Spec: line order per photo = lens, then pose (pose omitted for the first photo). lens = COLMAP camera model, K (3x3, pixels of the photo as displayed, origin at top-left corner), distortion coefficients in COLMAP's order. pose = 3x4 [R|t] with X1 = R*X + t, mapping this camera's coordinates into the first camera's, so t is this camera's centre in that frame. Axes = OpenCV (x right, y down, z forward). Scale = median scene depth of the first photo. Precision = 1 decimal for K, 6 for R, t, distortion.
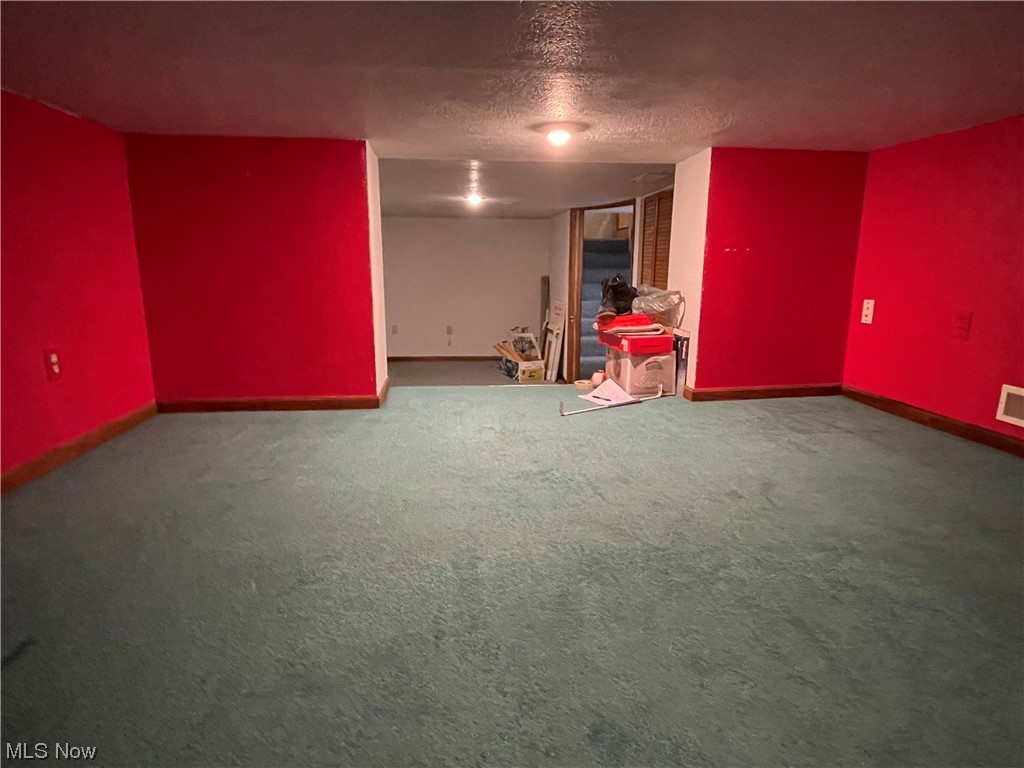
lens RADIAL K [[582.1, 0, 507.8], [0, 582.1, 381.6], [0, 0, 1]] dist [-0.003301, -0.001716]
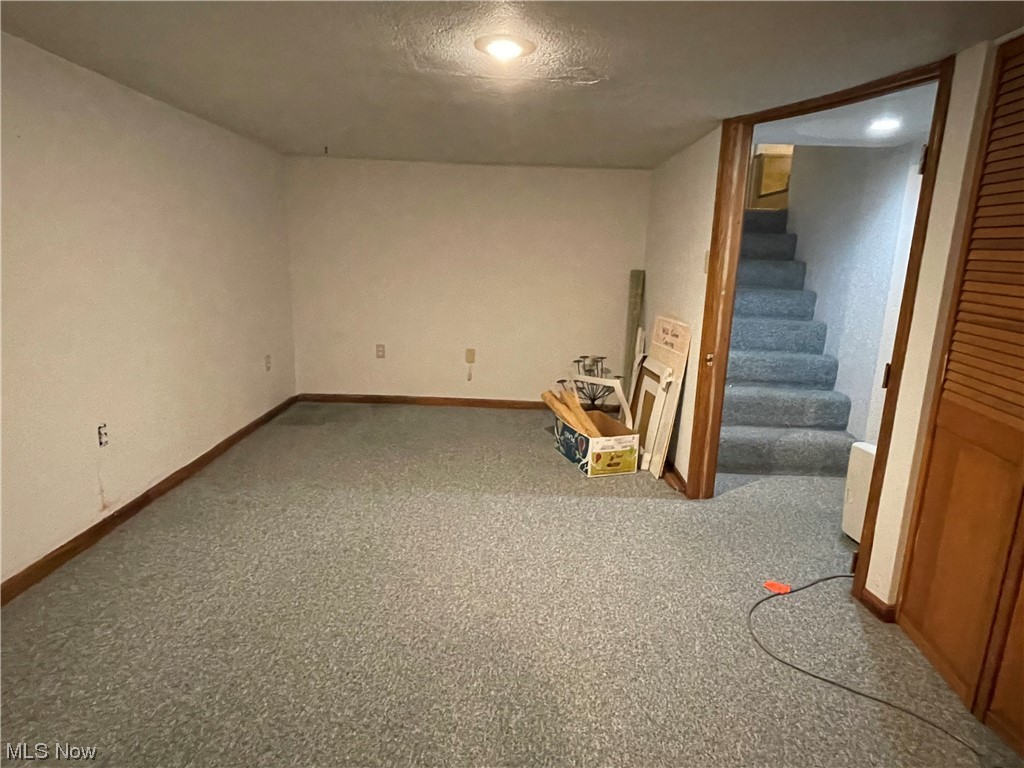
lens RADIAL K [[582.1, 0, 518.1], [0, 582.1, 382.3], [0, 0, 1]] dist [-0.003301, -0.001716]
pose [[0.996572, 0.045510, -0.069090, -0.010188], [-0.044987, 0.998946, 0.009096, -0.081782], [0.069431, -0.005957, 0.997569, 0.484821]]
